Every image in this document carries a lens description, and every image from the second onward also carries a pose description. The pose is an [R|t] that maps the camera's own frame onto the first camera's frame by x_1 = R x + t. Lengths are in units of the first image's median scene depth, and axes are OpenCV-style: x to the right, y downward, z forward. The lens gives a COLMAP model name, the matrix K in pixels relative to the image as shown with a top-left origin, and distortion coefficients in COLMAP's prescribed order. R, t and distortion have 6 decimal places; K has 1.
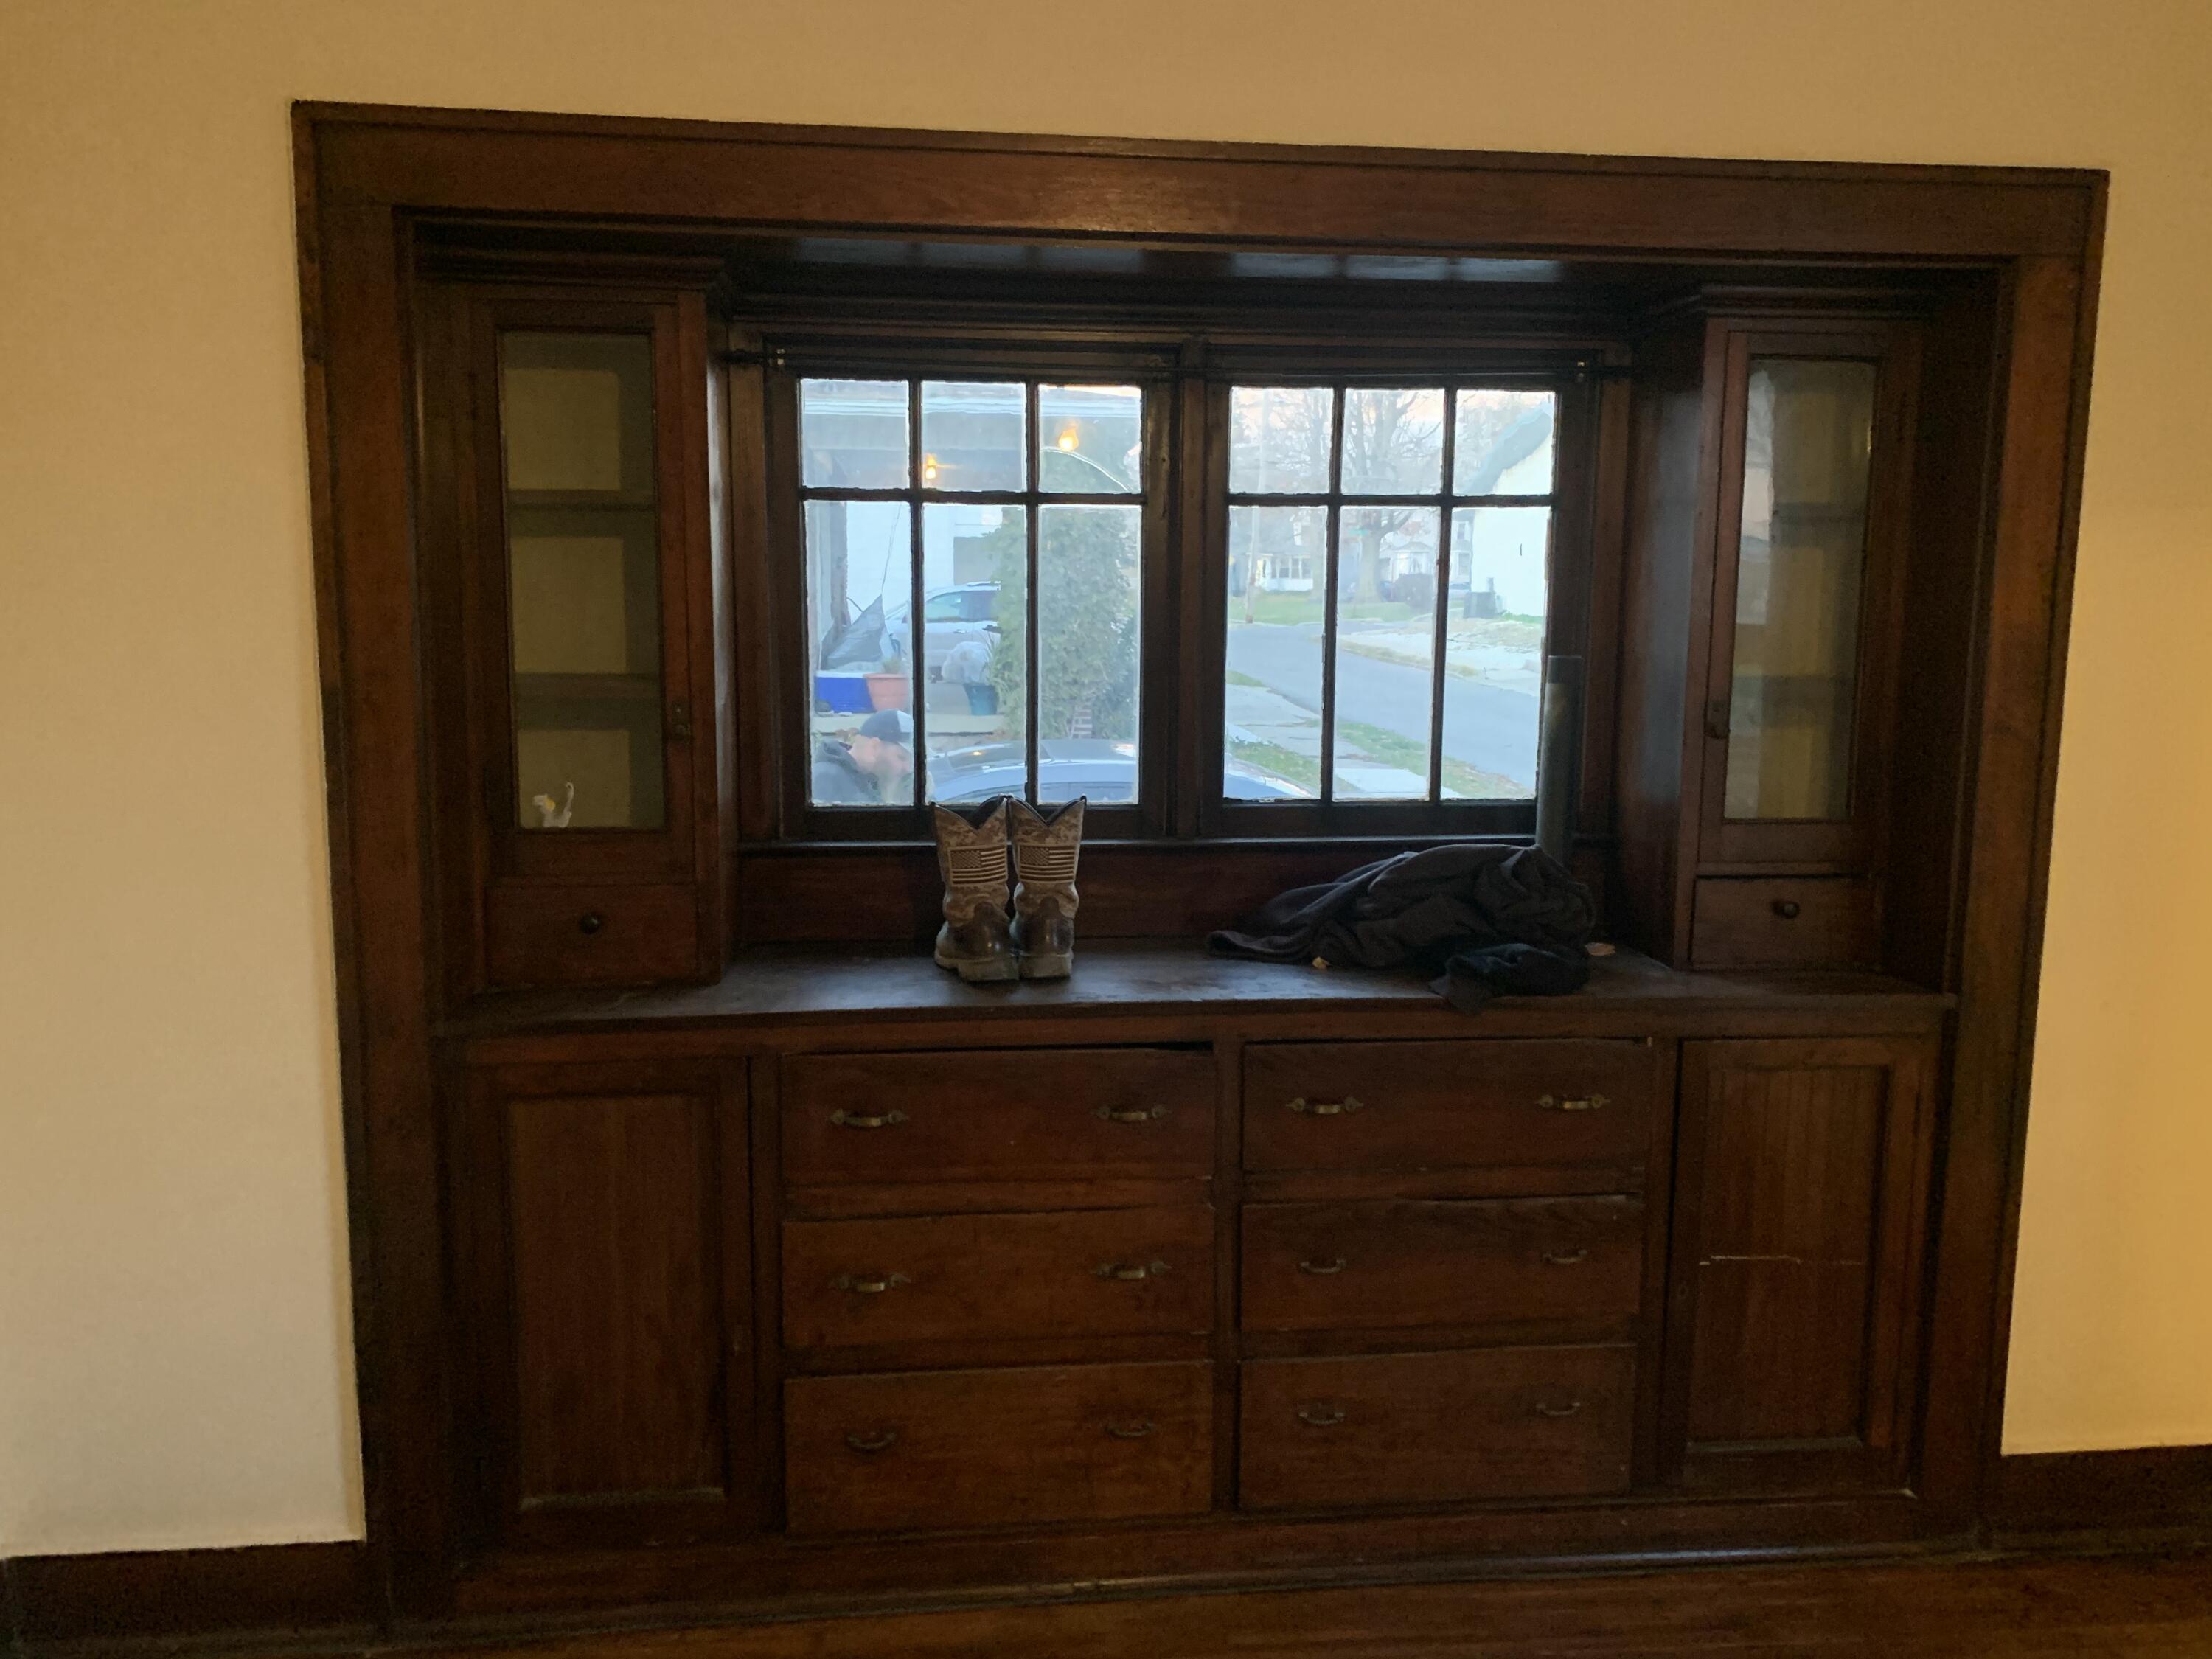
lens RADIAL K [[1680.7, 0, 1103.1], [0, 1680.7, 827.0], [0, 0, 1]] dist [0.114048, -0.269884]
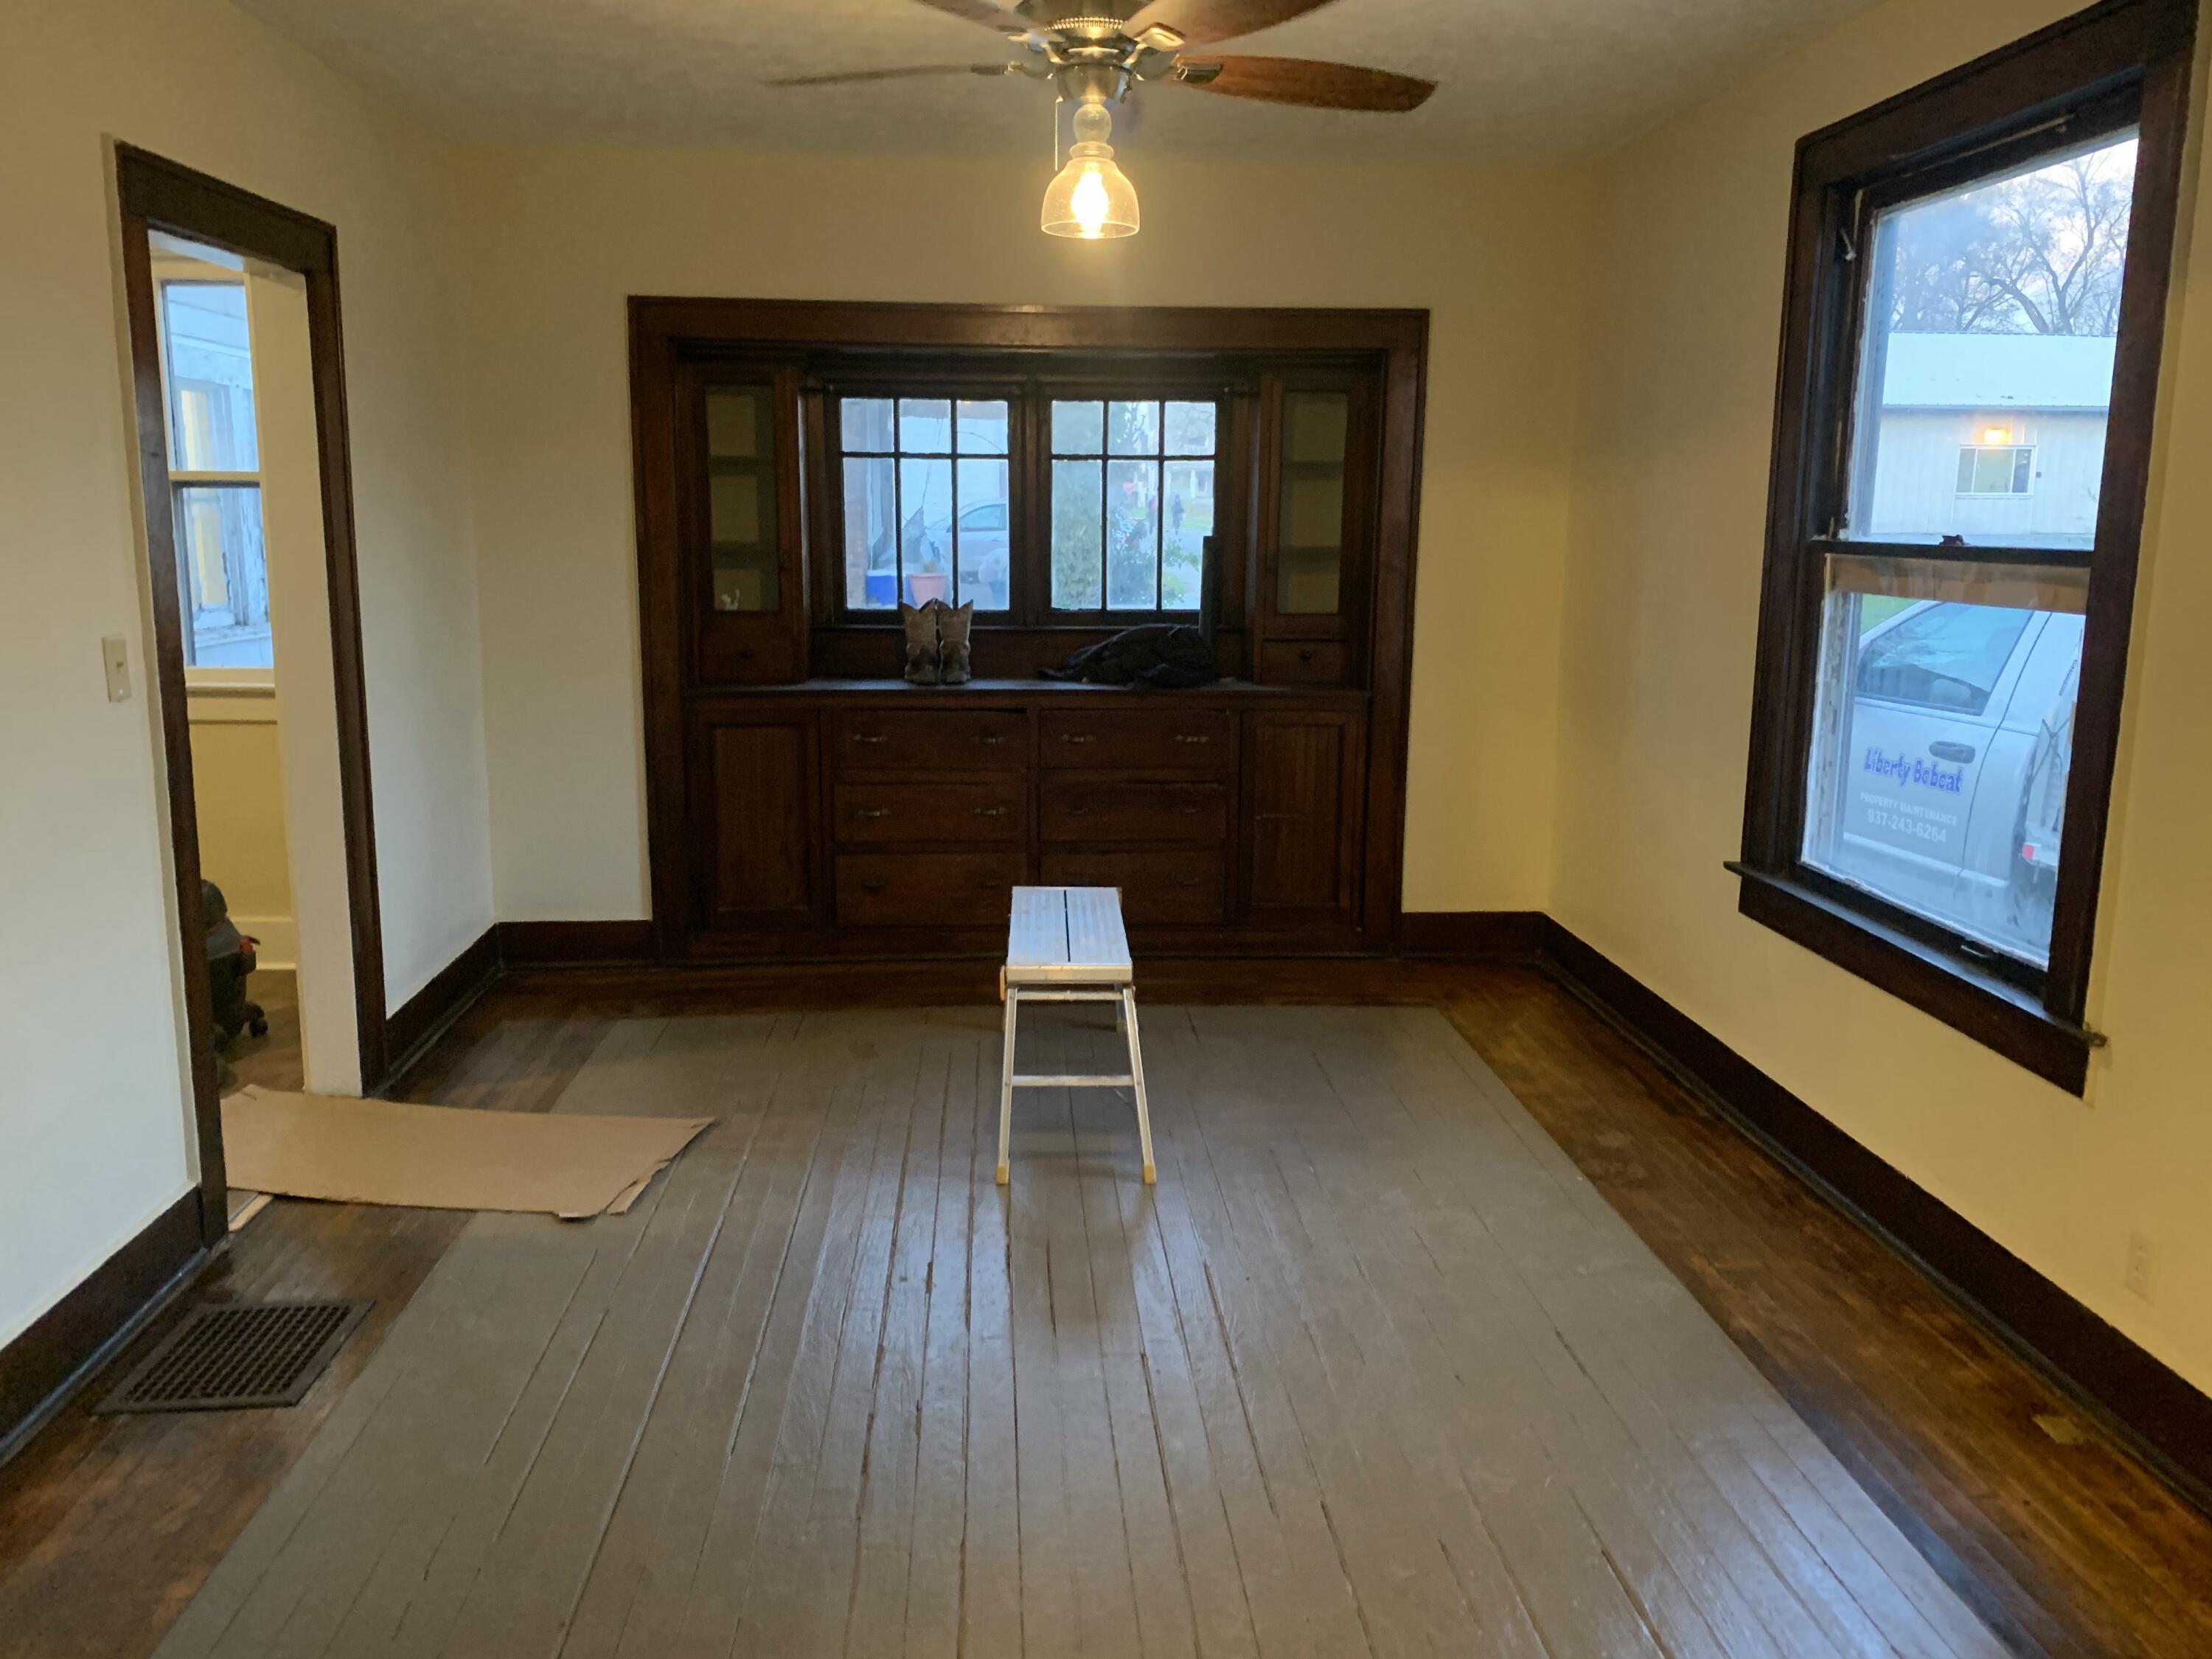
lens RADIAL K [[1680.7, 0, 1103.1], [0, 1680.7, 827.0], [0, 0, 1]] dist [0.114048, -0.269884]
pose [[0.999382, 0.007715, -0.034290, 0.229938], [-0.006020, 0.998768, 0.049261, 0.164125], [0.034628, -0.049024, 0.998197, -1.147266]]
